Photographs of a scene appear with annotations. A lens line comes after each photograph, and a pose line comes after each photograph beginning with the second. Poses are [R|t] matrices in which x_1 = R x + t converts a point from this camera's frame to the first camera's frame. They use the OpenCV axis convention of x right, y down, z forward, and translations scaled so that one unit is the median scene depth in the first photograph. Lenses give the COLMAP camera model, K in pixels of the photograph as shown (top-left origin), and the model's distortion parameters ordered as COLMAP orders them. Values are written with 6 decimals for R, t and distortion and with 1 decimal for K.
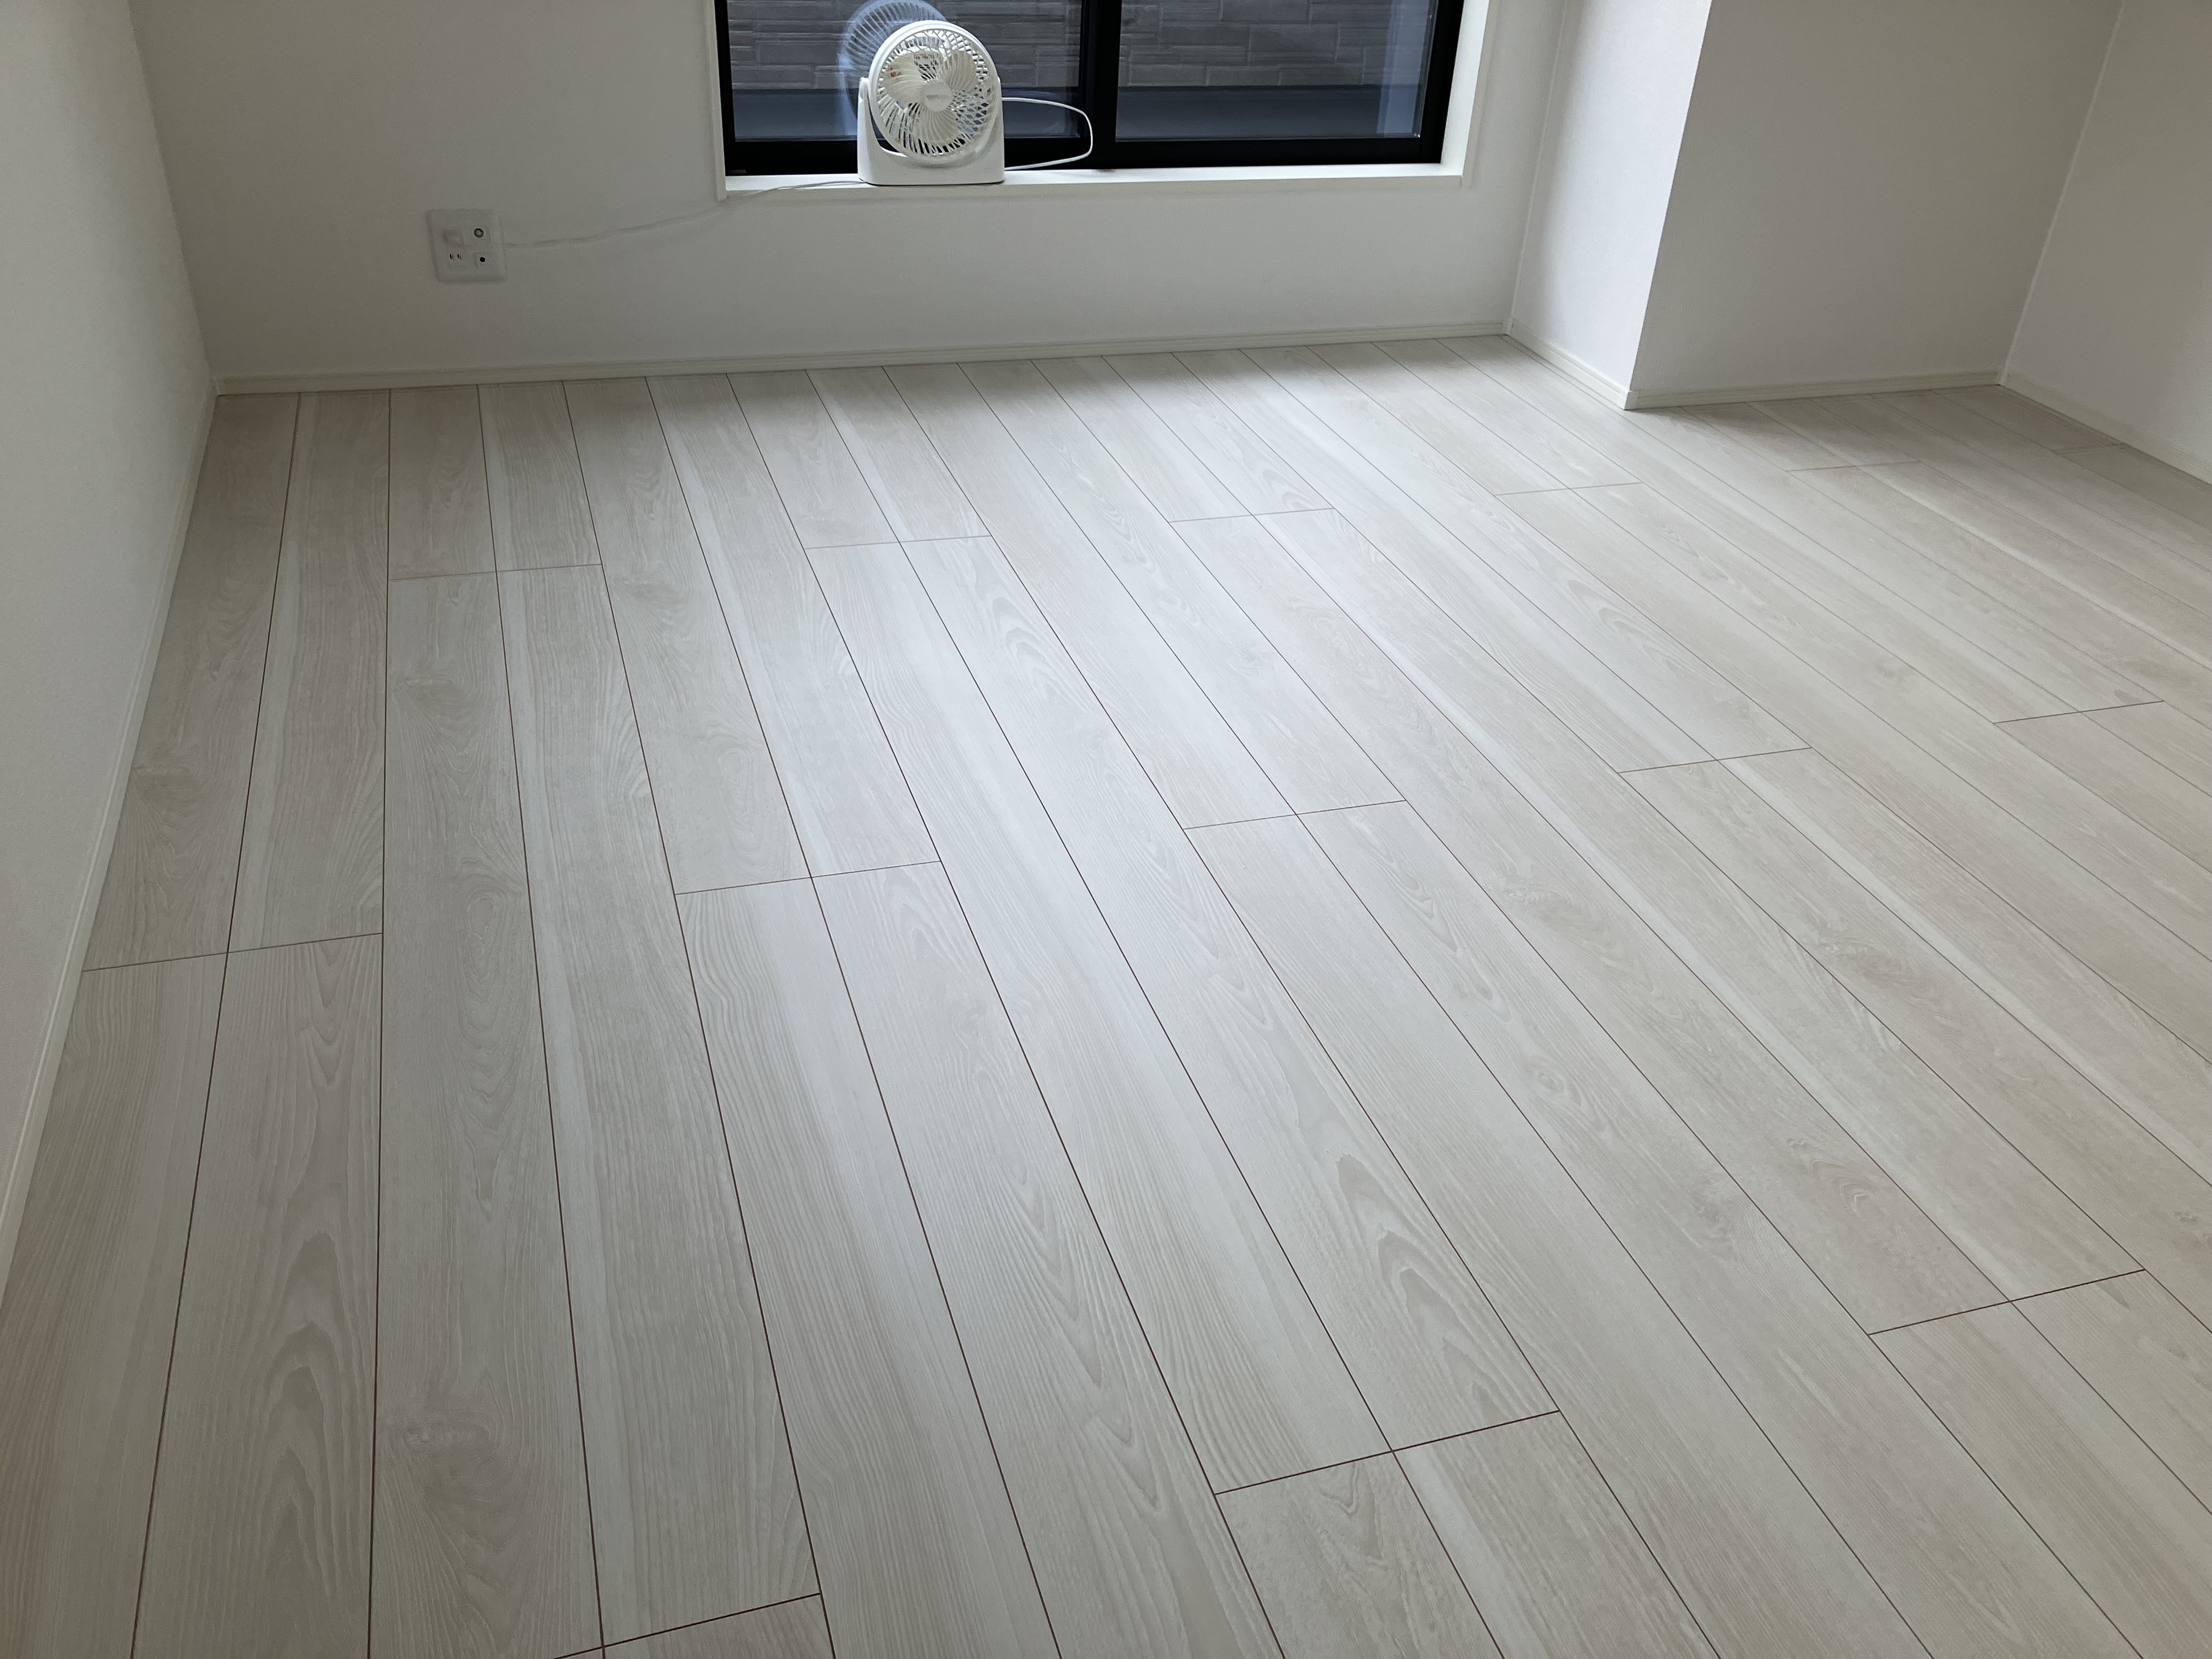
lens RADIAL K [[1817.1, 0, 1106.0], [0, 1817.1, 829.5], [0, 0, 1]] dist [0.040269, -0.025055]
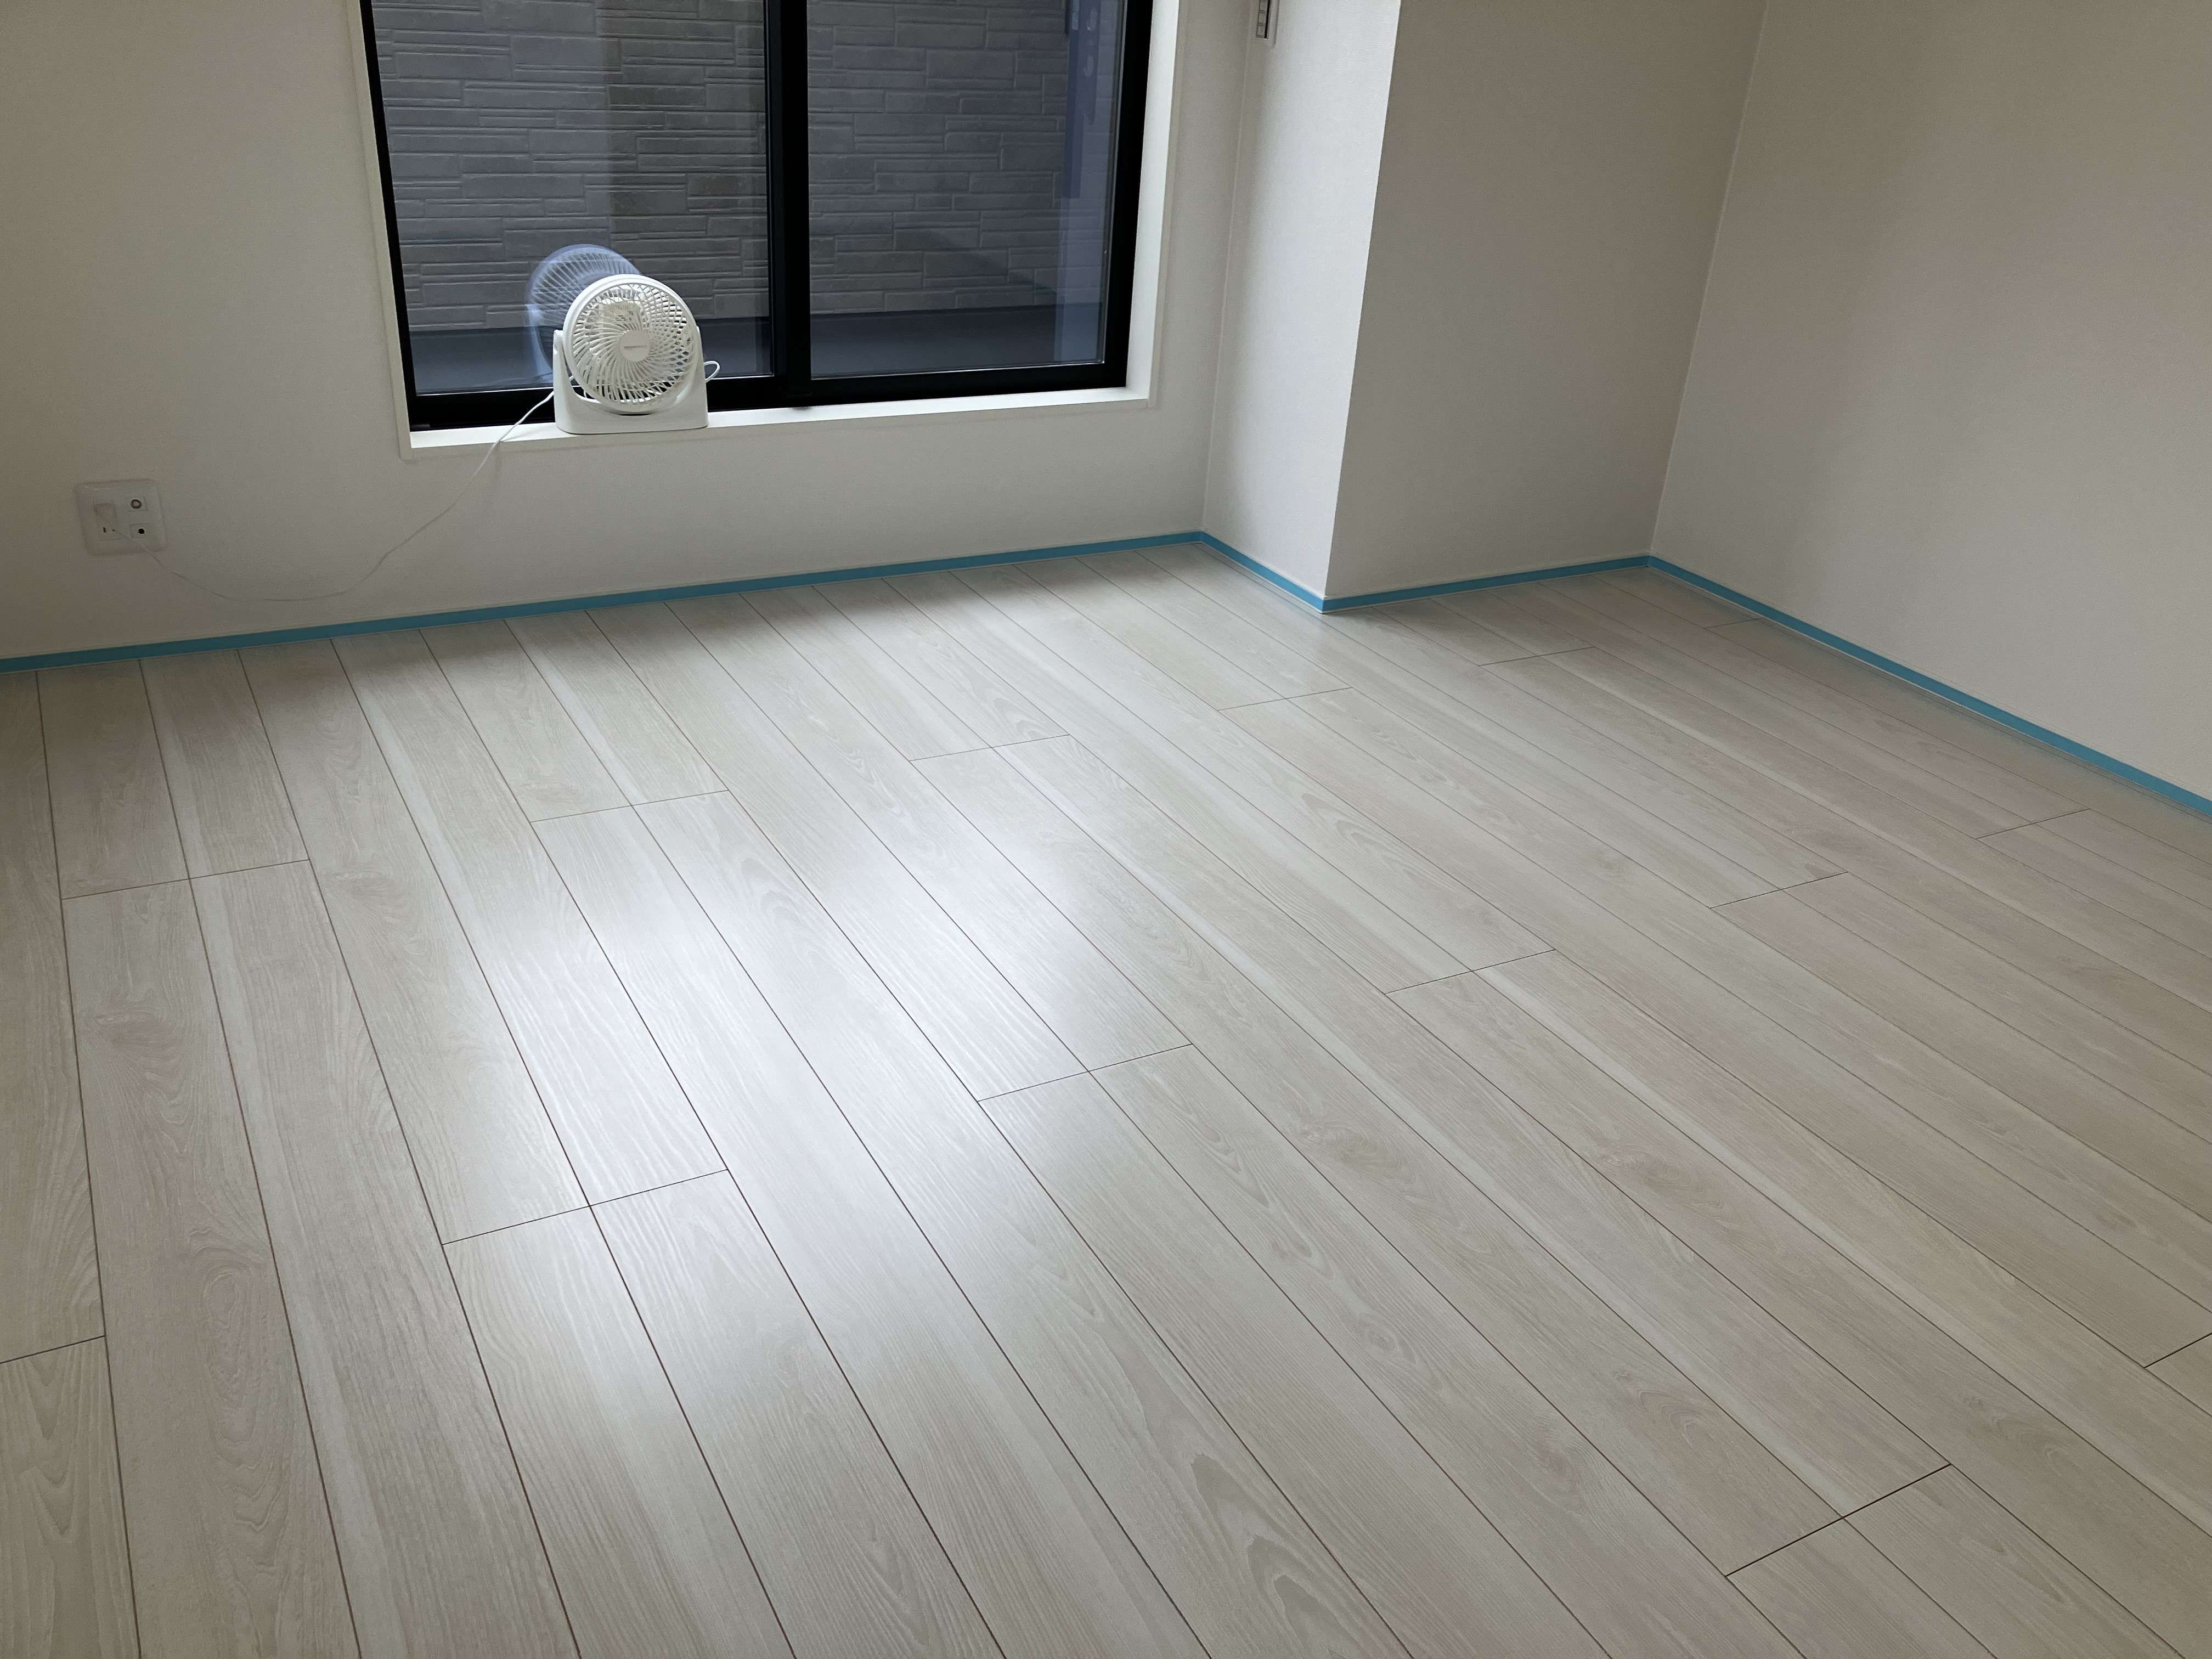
lens RADIAL K [[1817.1, 0, 1106.0], [0, 1817.1, 829.5], [0, 0, 1]] dist [0.040269, -0.025055]
pose [[0.981220, -0.077765, 0.176521, -0.045966], [0.091598, 0.993218, -0.071610, -0.063354], [-0.169755, 0.086434, 0.981688, 0.014875]]
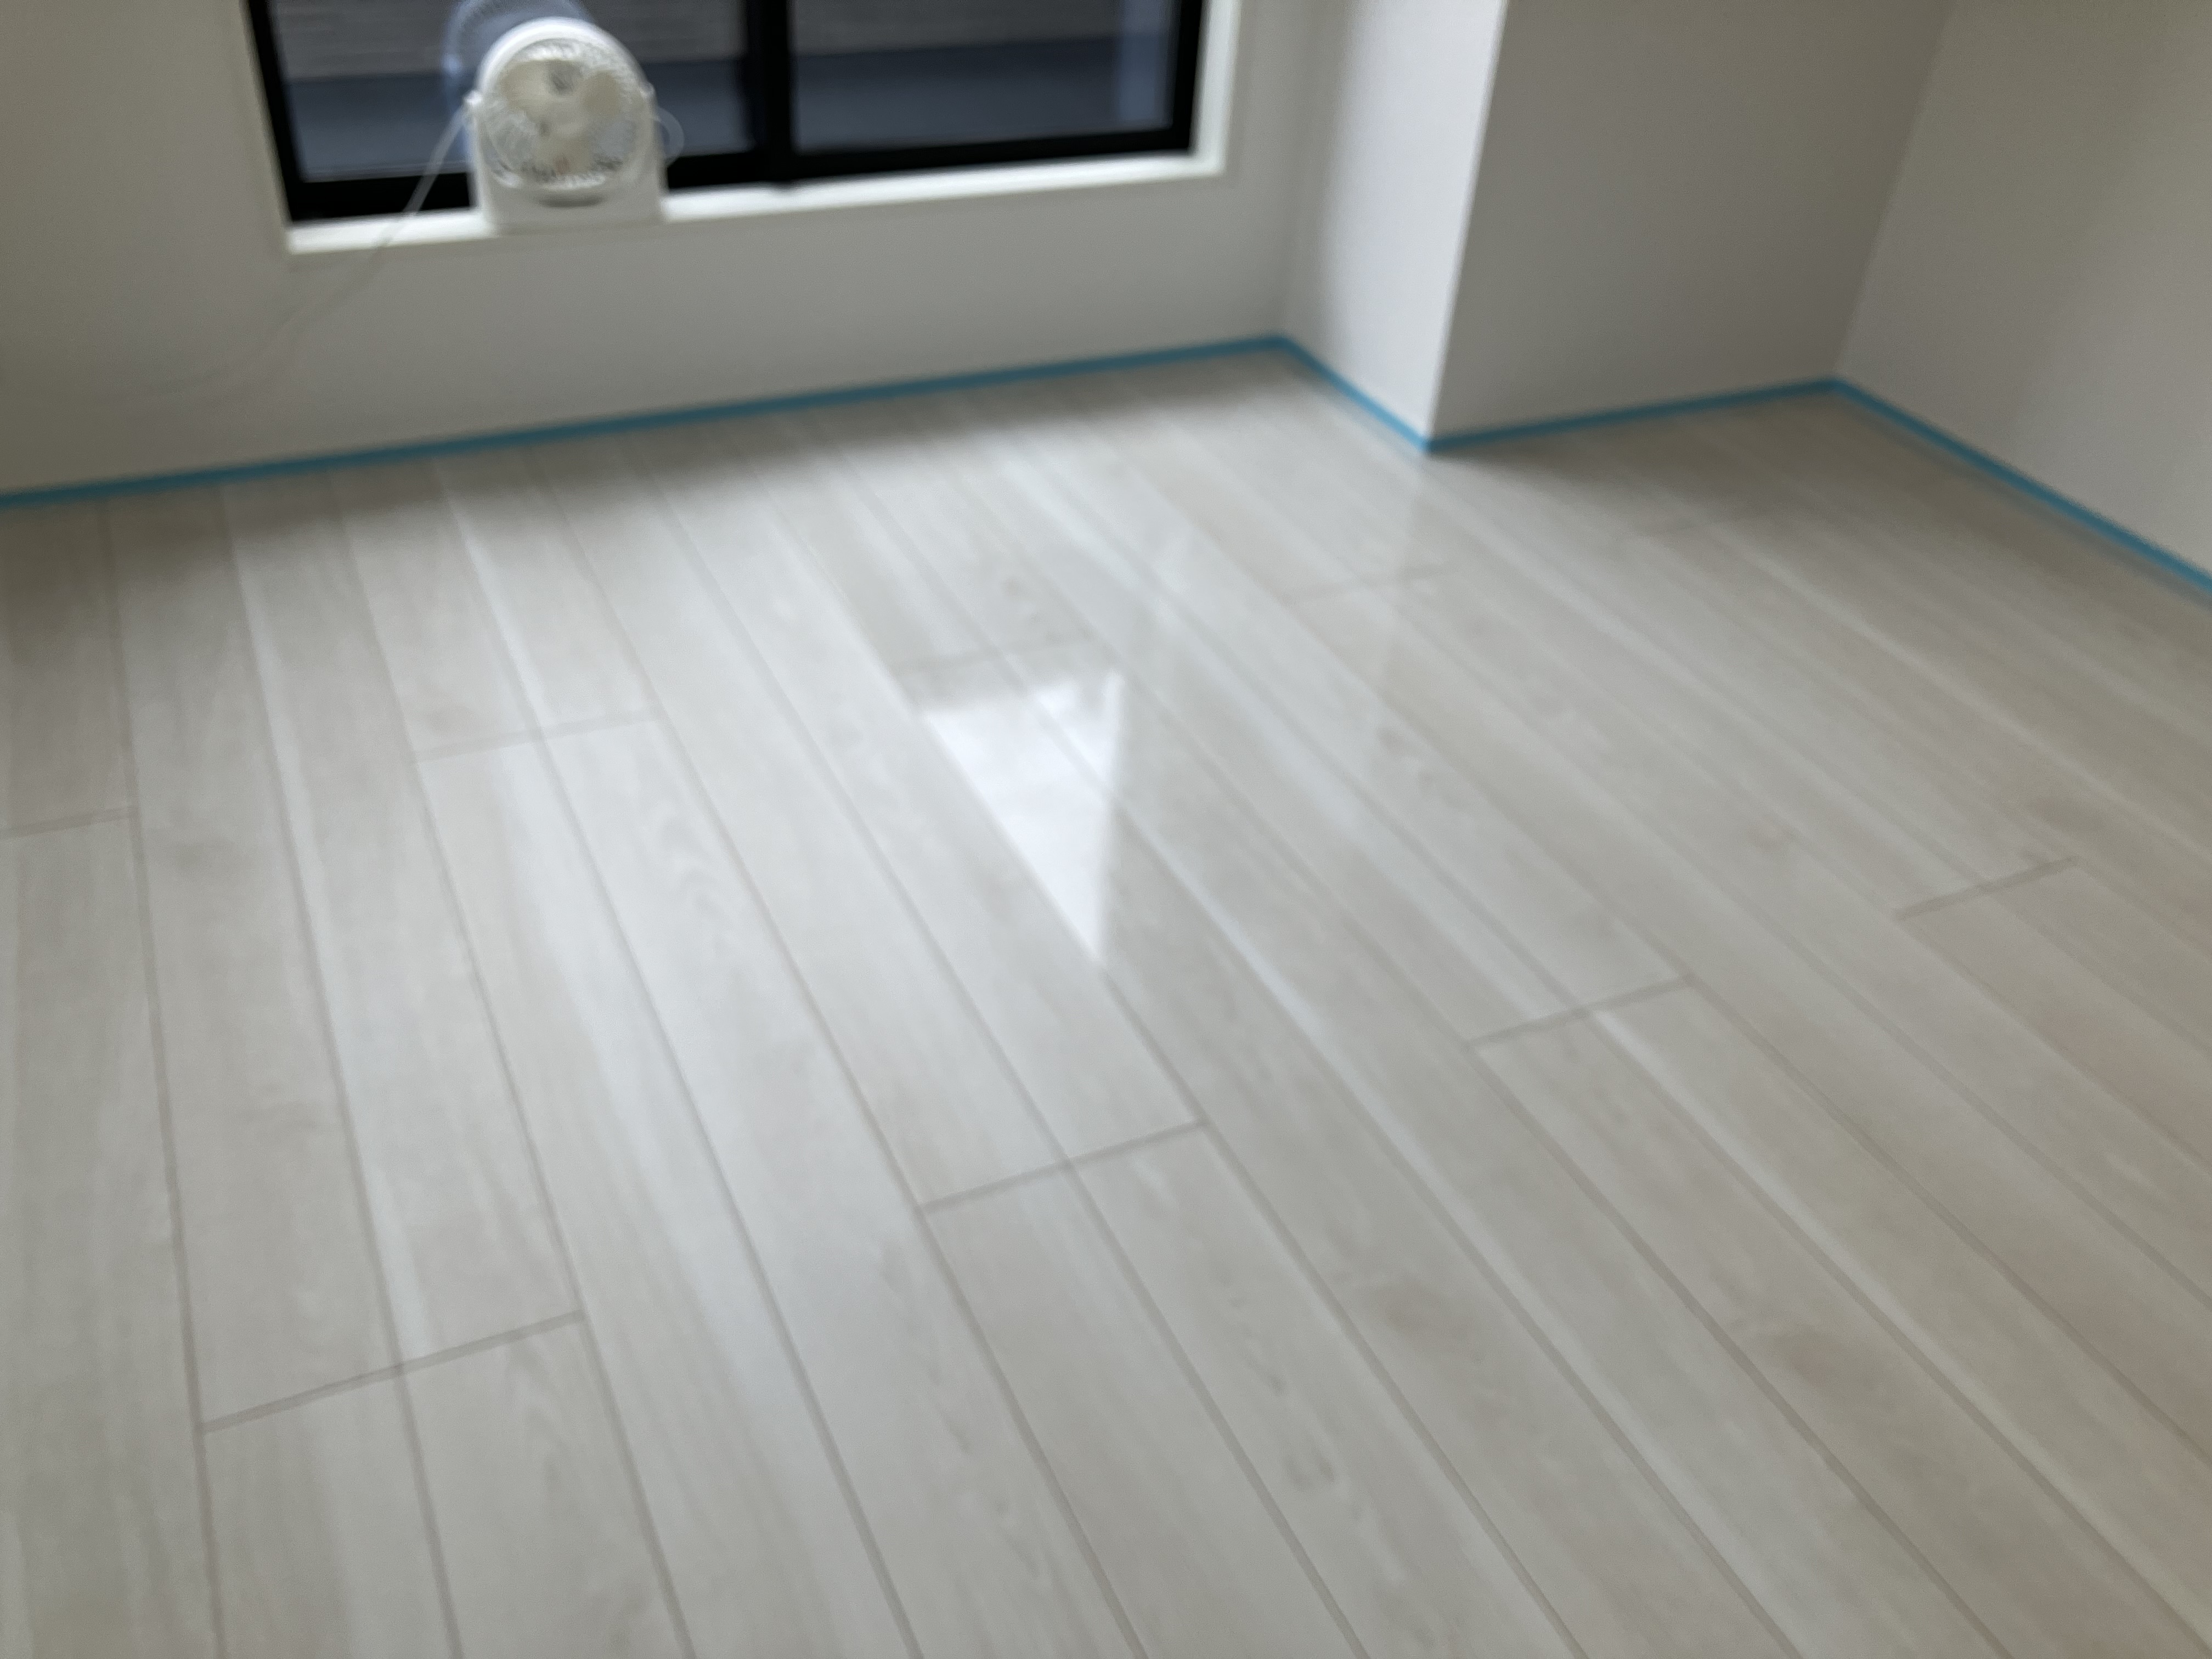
lens RADIAL K [[1812.7, 0, 1069.0], [0, 1812.7, 875.0], [0, 0, 1]] dist [0.003067, 0.003332]
pose [[0.993255, -0.069323, 0.092946, 0.041446], [0.059674, 0.992906, 0.102845, -0.194658], [-0.099417, -0.096605, 0.990345, 0.241285]]
